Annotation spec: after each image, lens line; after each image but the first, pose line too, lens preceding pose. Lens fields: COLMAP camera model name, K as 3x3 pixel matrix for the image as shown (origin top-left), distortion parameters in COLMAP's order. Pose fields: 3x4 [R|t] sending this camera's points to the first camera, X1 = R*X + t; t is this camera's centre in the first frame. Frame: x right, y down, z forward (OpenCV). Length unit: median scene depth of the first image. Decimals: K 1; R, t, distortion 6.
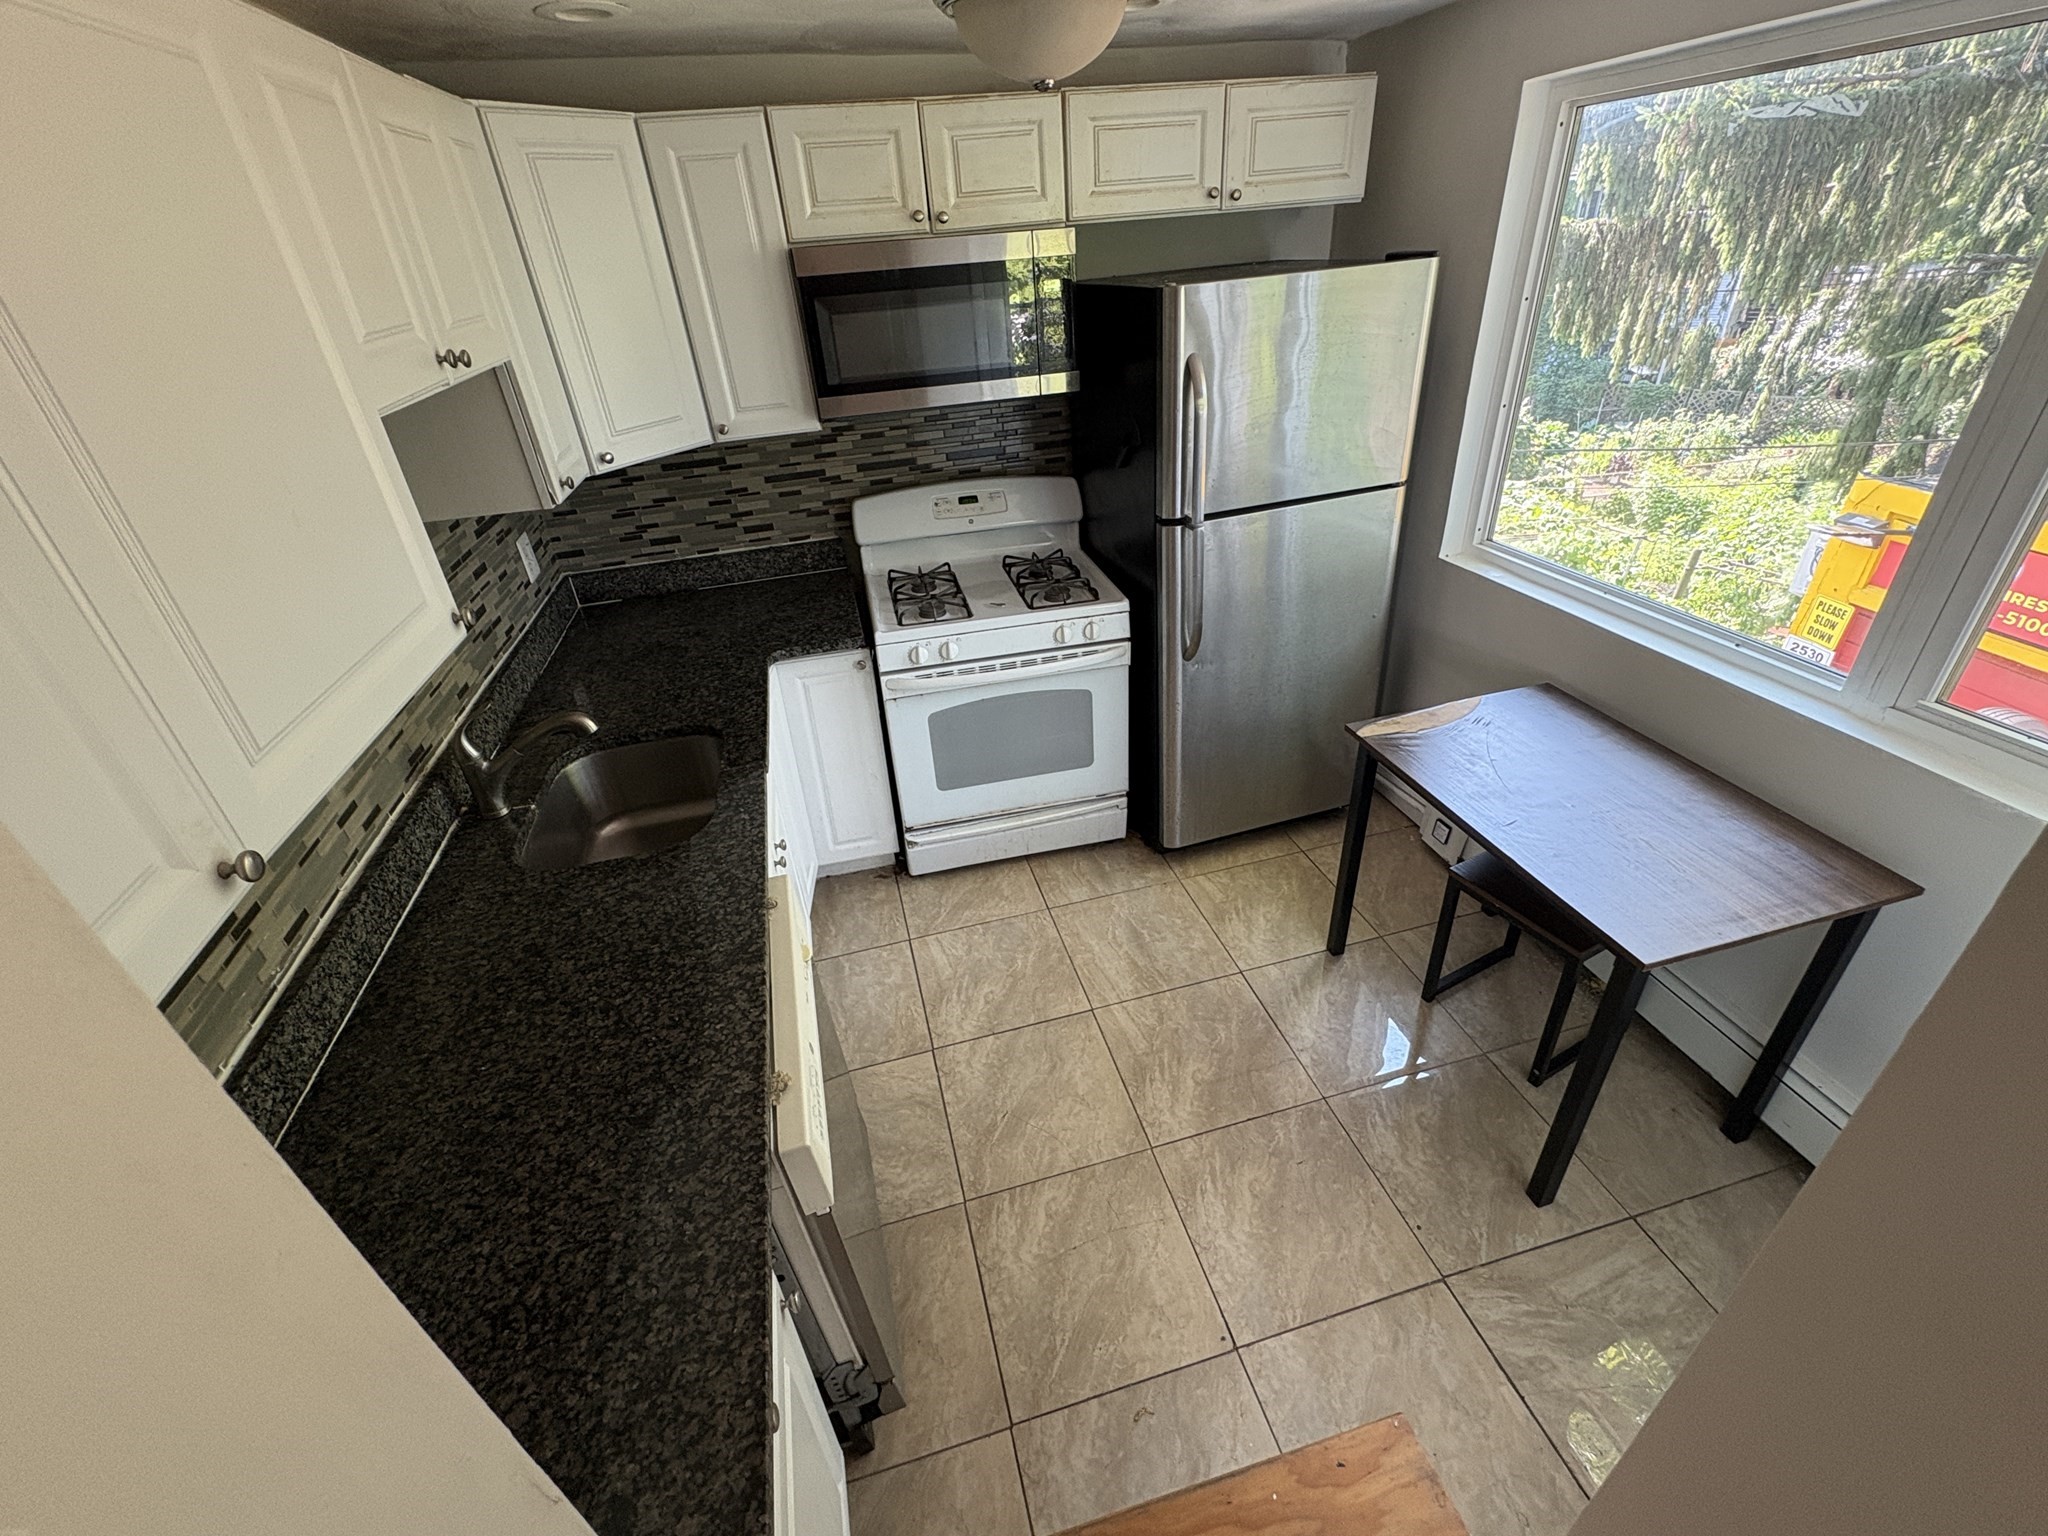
lens RADIAL K [[868.7, 0, 1020.3], [0, 868.7, 762.2], [0, 0, 1]] dist [-0.003619, 0.000607]
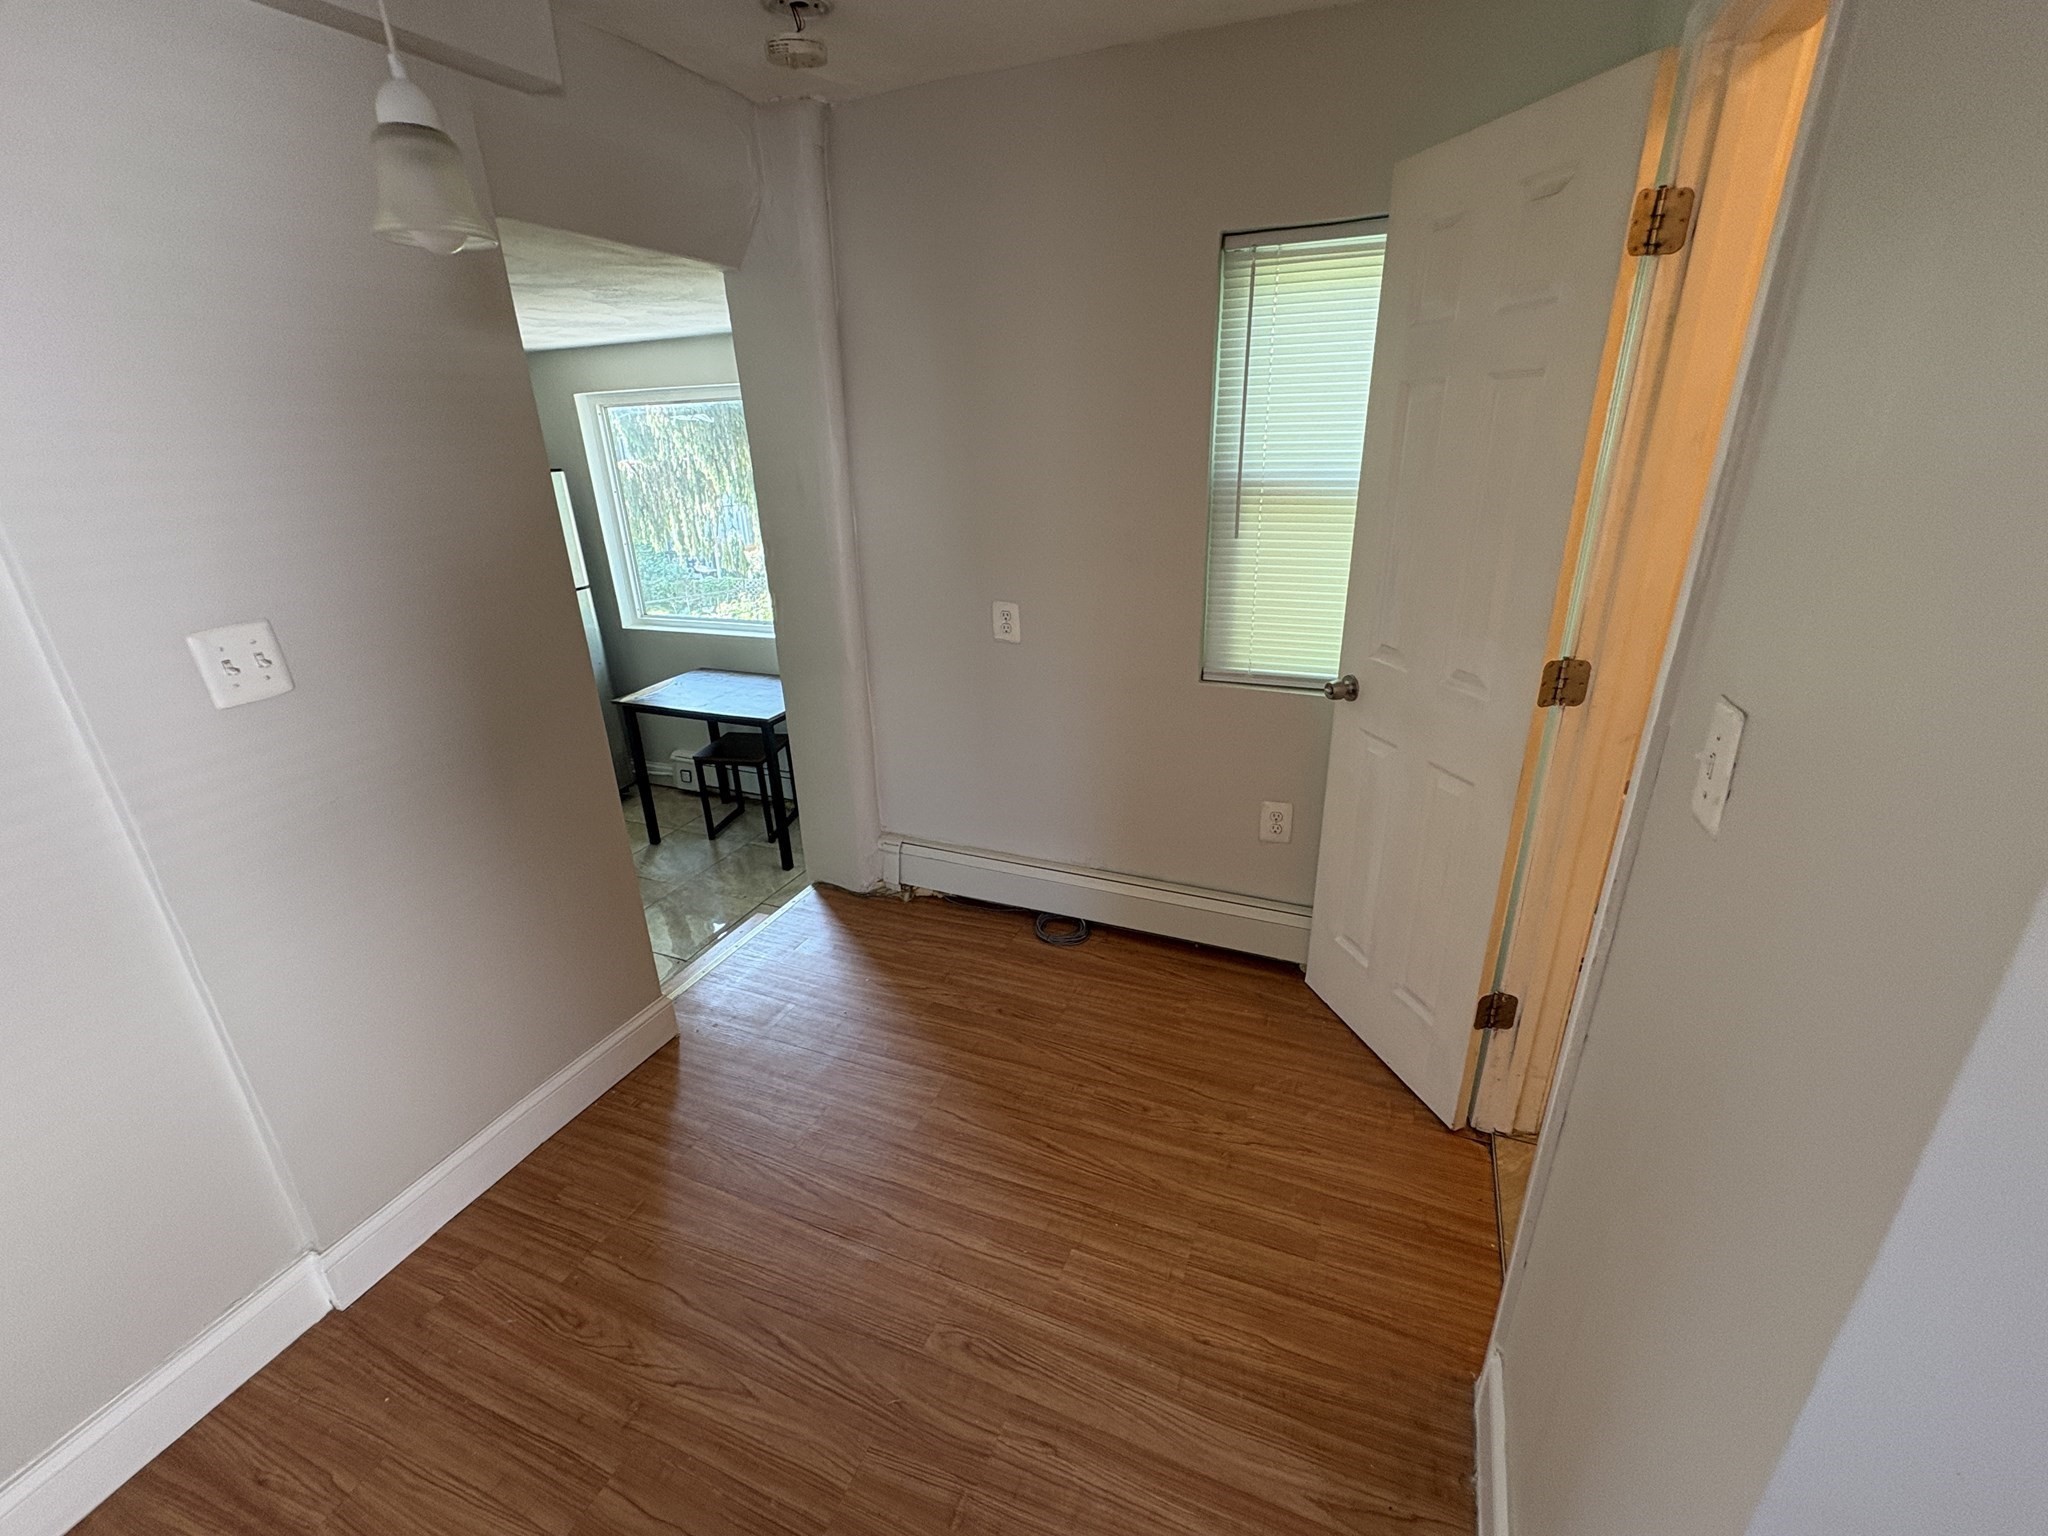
lens RADIAL K [[868.7, 0, 1020.9], [0, 868.7, 766.4], [0, 0, 1]] dist [-0.003619, 0.000607]
pose [[0.604604, -0.245404, 0.757780, -0.433474], [0.406745, 0.913087, -0.028827, 0.402479], [-0.684845, 0.325653, 0.651873, -0.611480]]
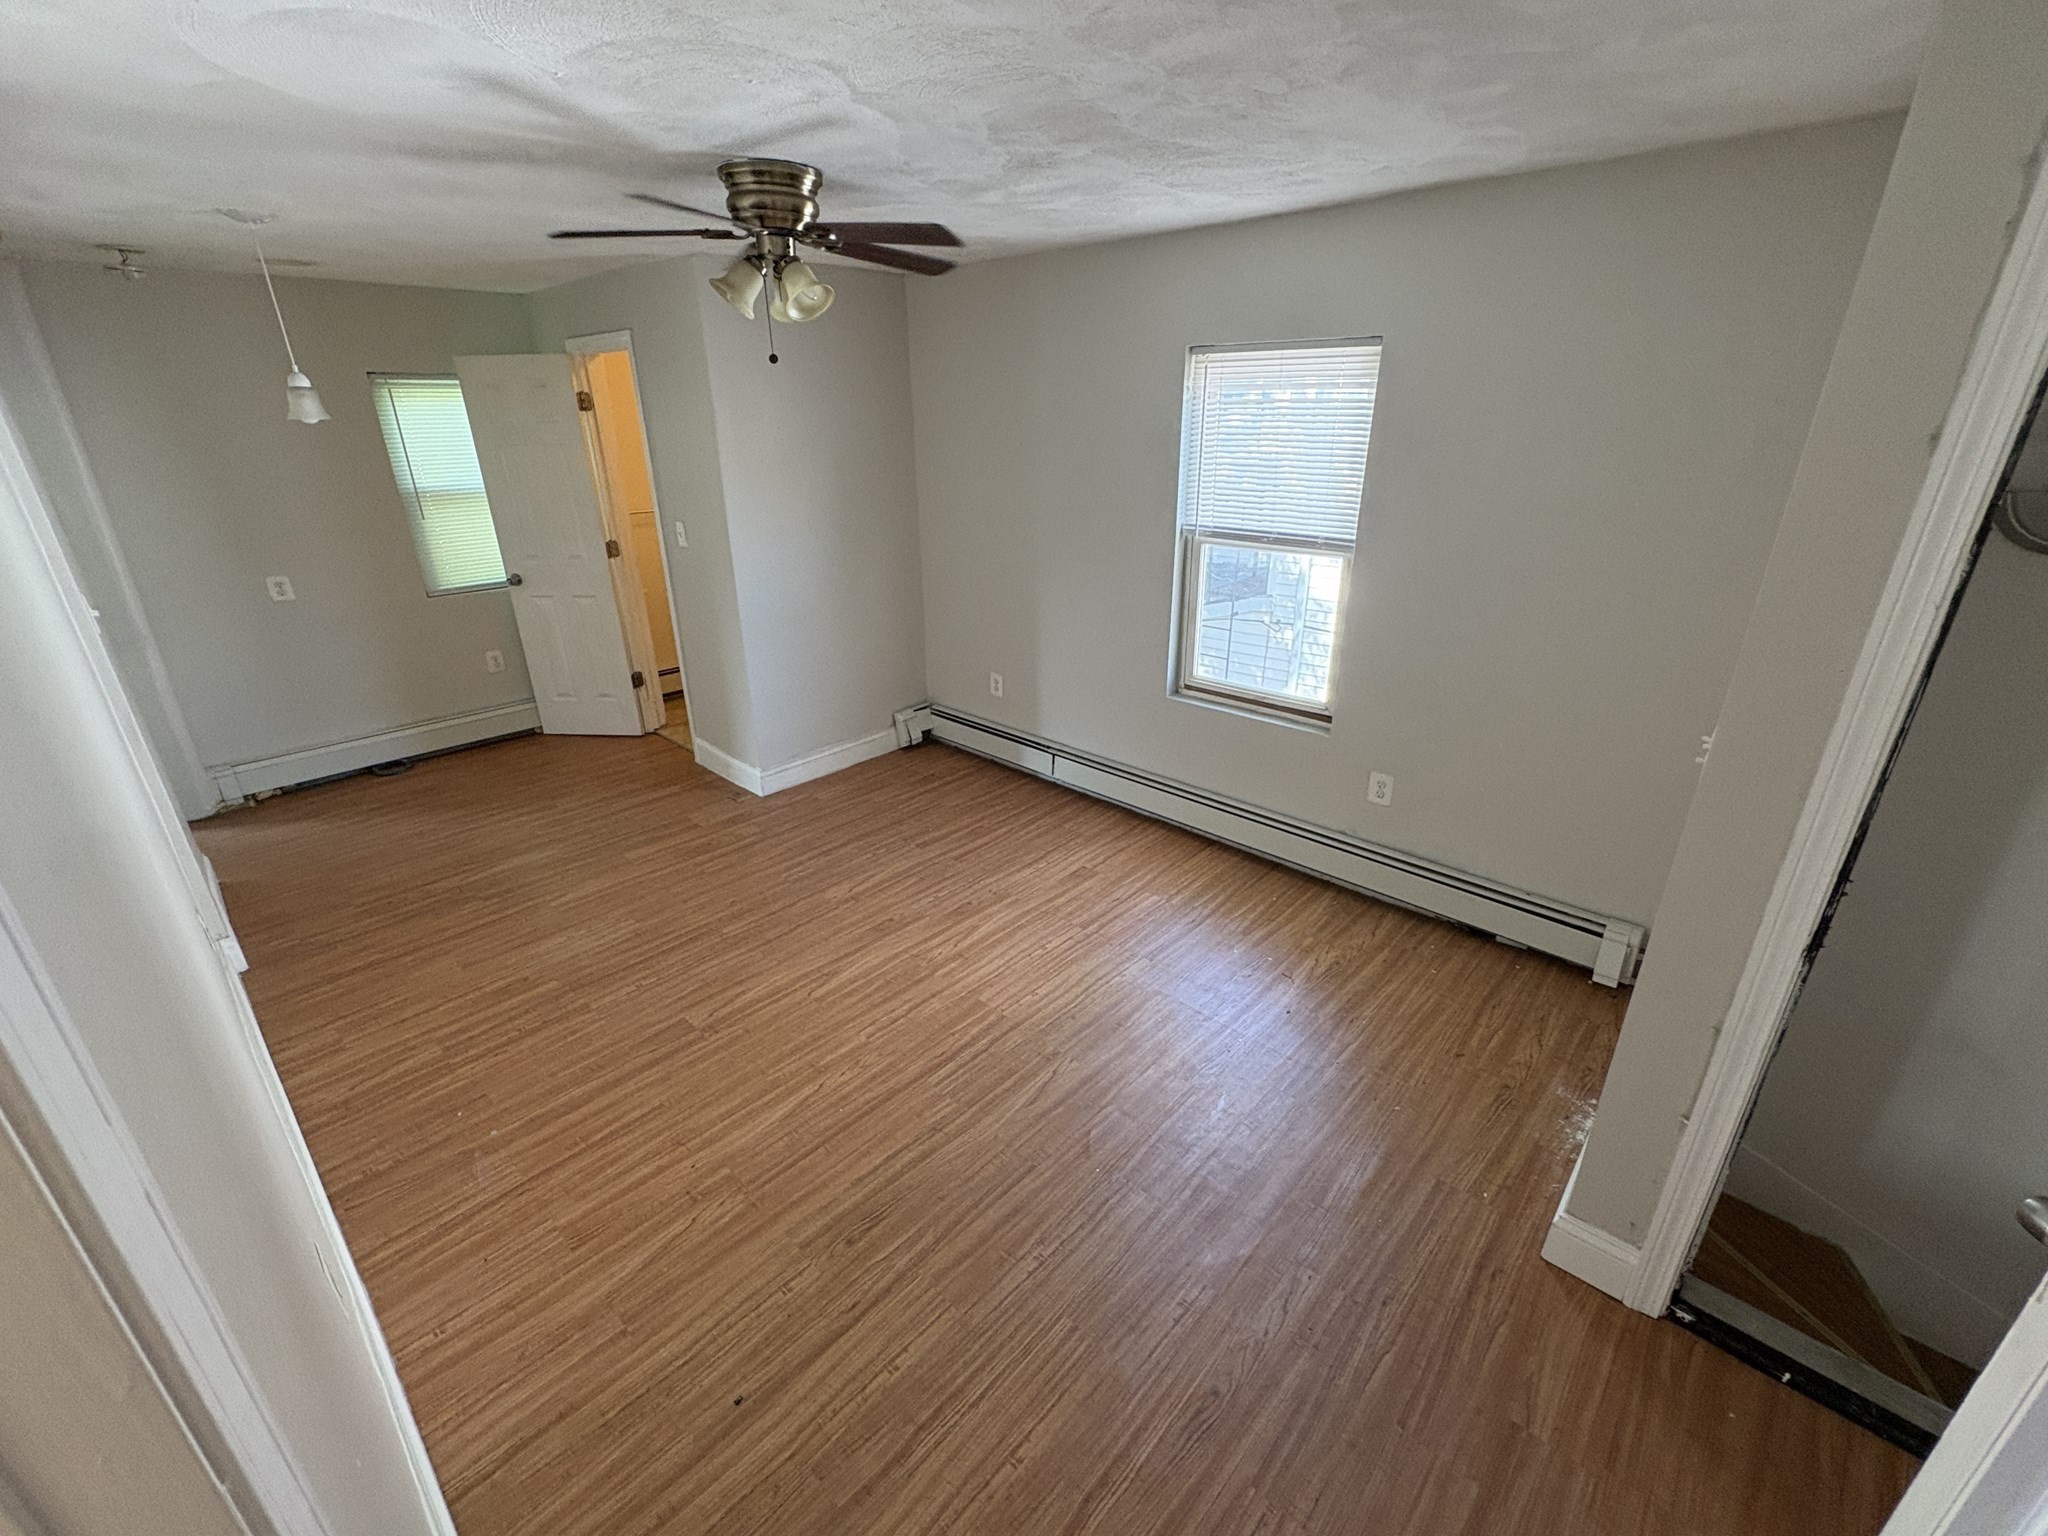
lens RADIAL K [[868.7, 0, 1018.7], [0, 868.7, 767.0], [0, 0, 1]] dist [-0.003619, 0.000607]
pose [[-0.526161, -0.260079, 0.809638, -2.057351], [0.482671, 0.692525, 0.536133, 0.202486], [-0.700131, 0.672881, -0.238847, -0.286477]]
